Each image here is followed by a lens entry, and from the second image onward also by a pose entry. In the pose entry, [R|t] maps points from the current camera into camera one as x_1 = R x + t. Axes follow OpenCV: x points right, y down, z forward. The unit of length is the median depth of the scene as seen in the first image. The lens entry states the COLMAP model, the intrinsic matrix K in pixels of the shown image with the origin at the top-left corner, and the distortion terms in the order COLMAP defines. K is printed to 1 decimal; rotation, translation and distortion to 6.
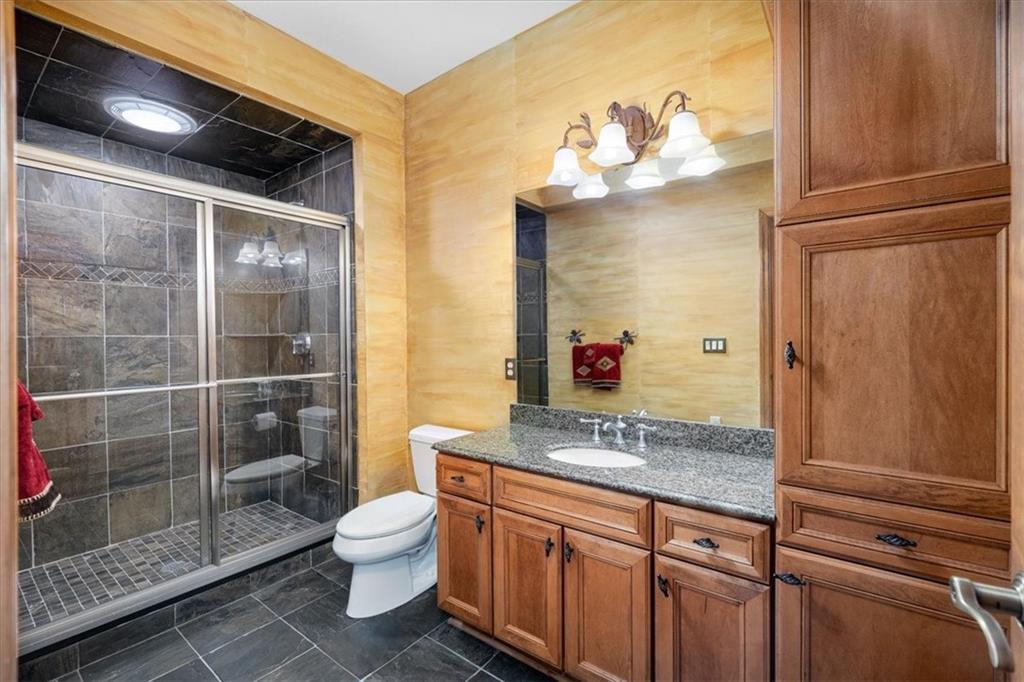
lens RADIAL K [[442.7, 0, 531.5], [0, 442.7, 341.7], [0, 0, 1]] dist [-0.003855, -0.000204]
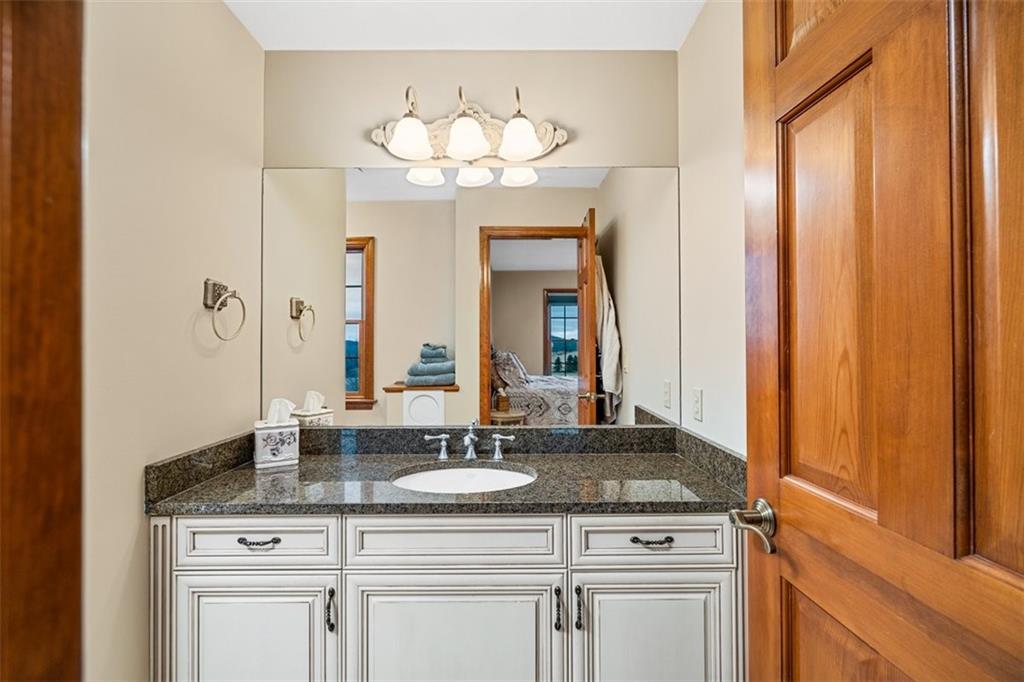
lens RADIAL K [[442.7, 0, 531.5], [0, 442.7, 341.7], [0, 0, 1]] dist [-0.003855, -0.000204]
pose [[0.801765, 0.010593, 0.597545, -0.249469], [-0.001874, 0.999883, -0.015210, 0.003736], [-0.597636, 0.011075, 0.801691, 0.195652]]
